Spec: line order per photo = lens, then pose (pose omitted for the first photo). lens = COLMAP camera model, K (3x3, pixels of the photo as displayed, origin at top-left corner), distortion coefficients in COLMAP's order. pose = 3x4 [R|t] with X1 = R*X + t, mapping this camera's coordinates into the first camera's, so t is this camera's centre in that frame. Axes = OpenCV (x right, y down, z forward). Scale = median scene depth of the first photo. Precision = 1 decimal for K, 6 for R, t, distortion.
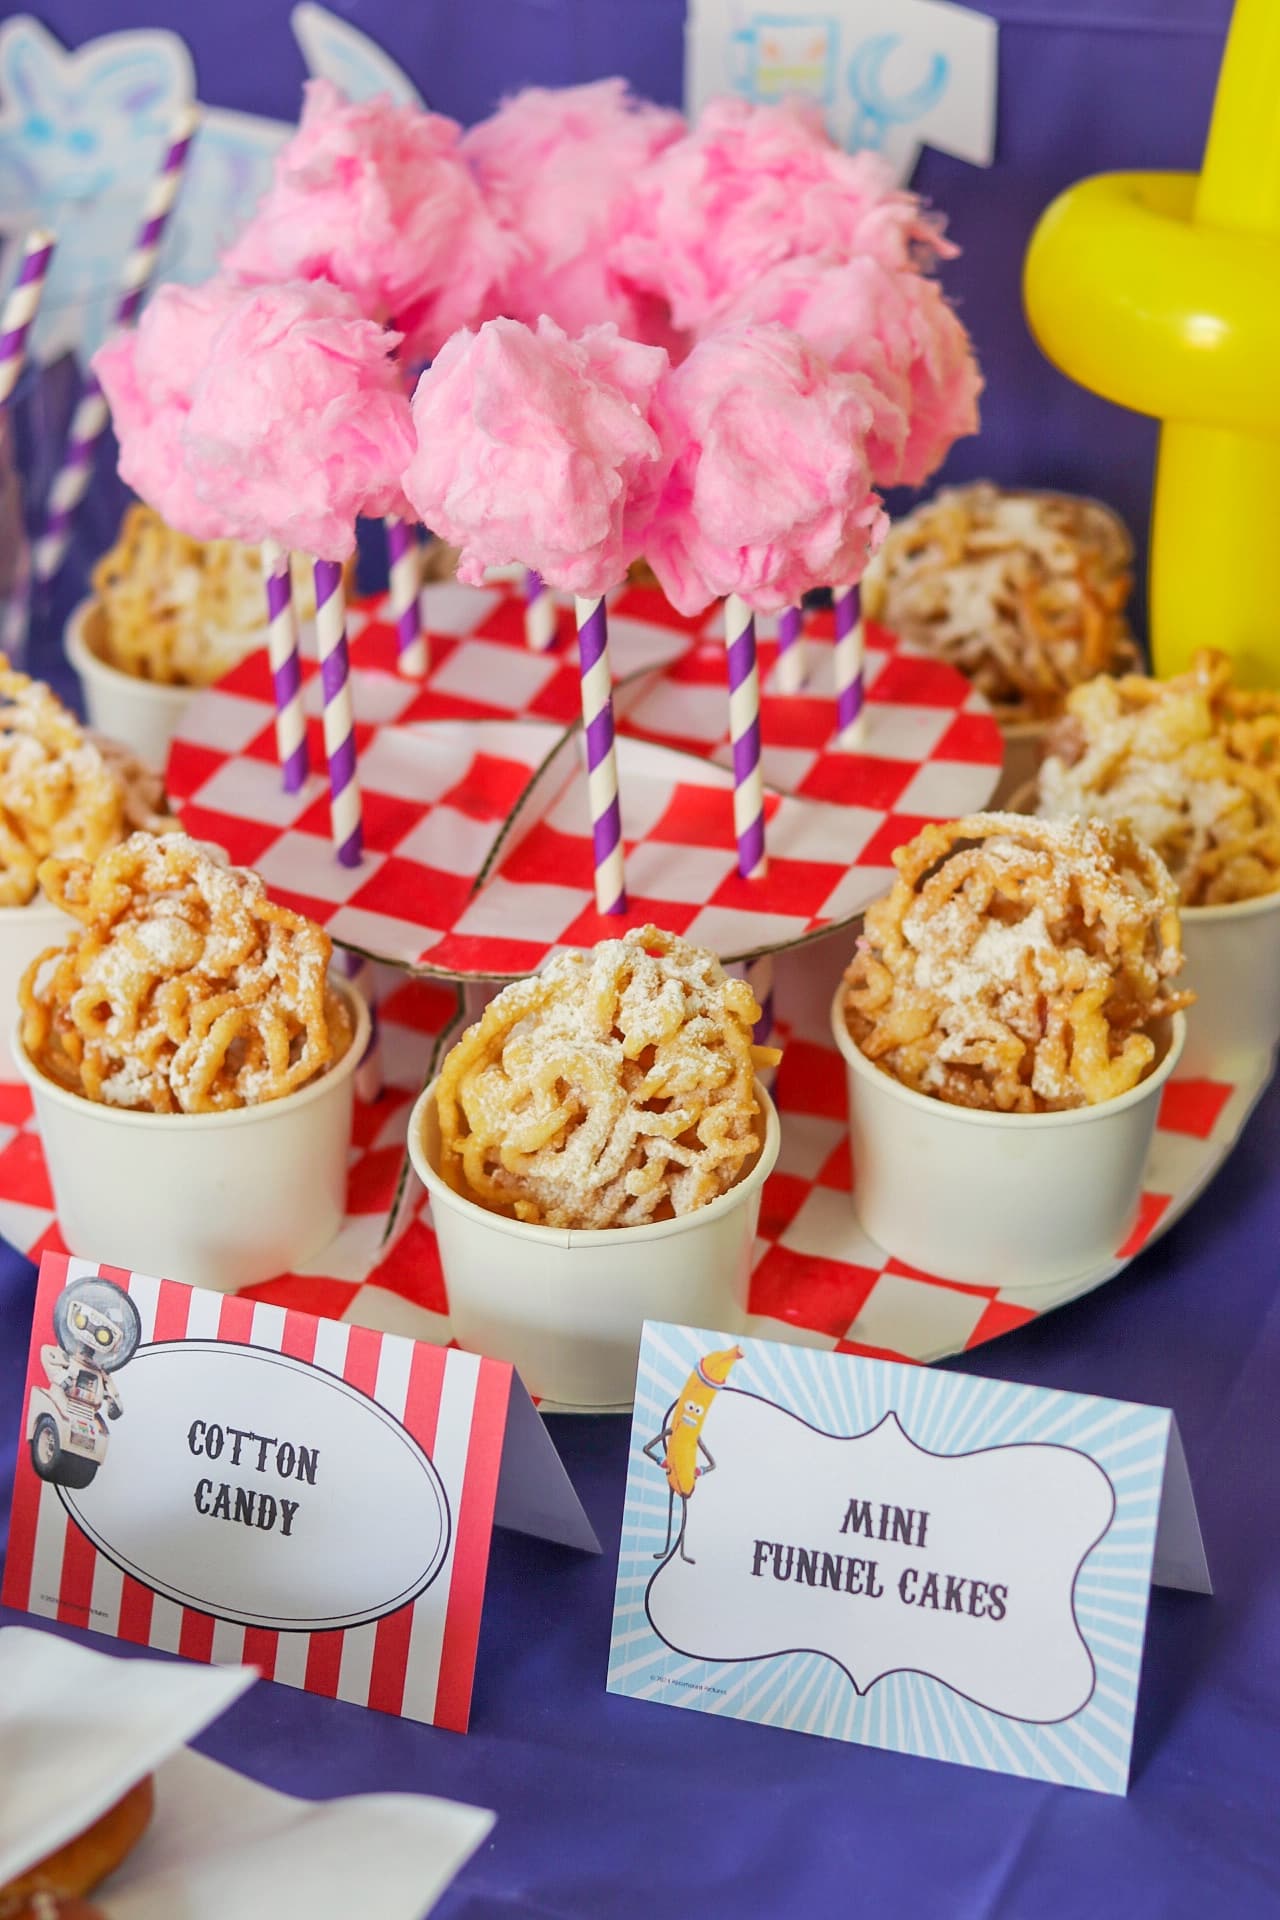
lens RADIAL K [[4642.4, 0, 640.0], [0, 4642.4, 960.0], [0, 0, 1]] dist [-0.105465, 0.515693]
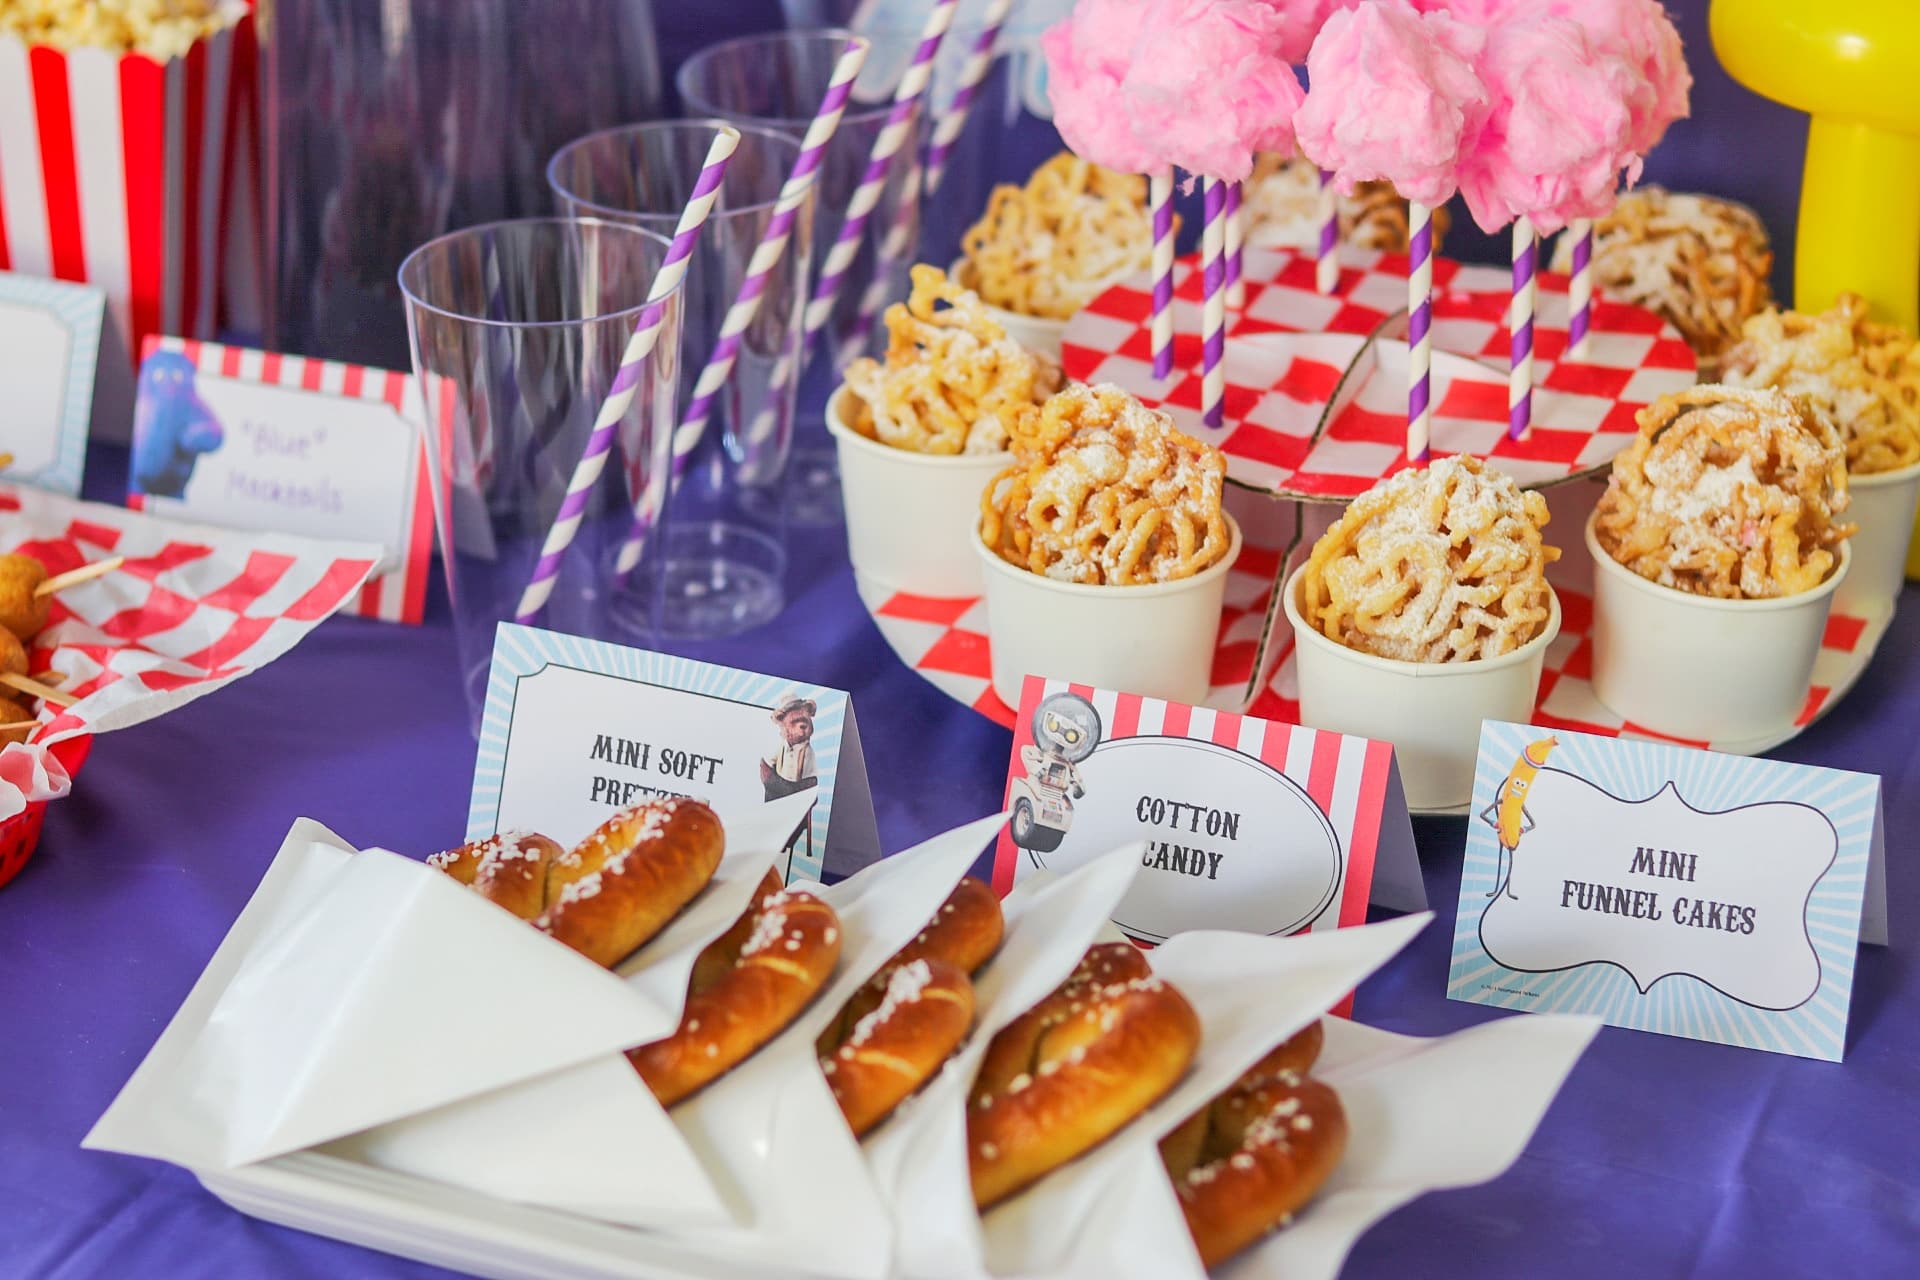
lens RADIAL K [[4642.4, 0, 960.0], [0, 4642.4, 640.0], [0, 0, 1]] dist [-0.105465, 0.515693]
pose [[0.999592, 0.023168, 0.016684, -0.164446], [-0.021763, 0.996558, -0.079991, 0.156100], [-0.018480, 0.079595, 0.996656, -0.331332]]
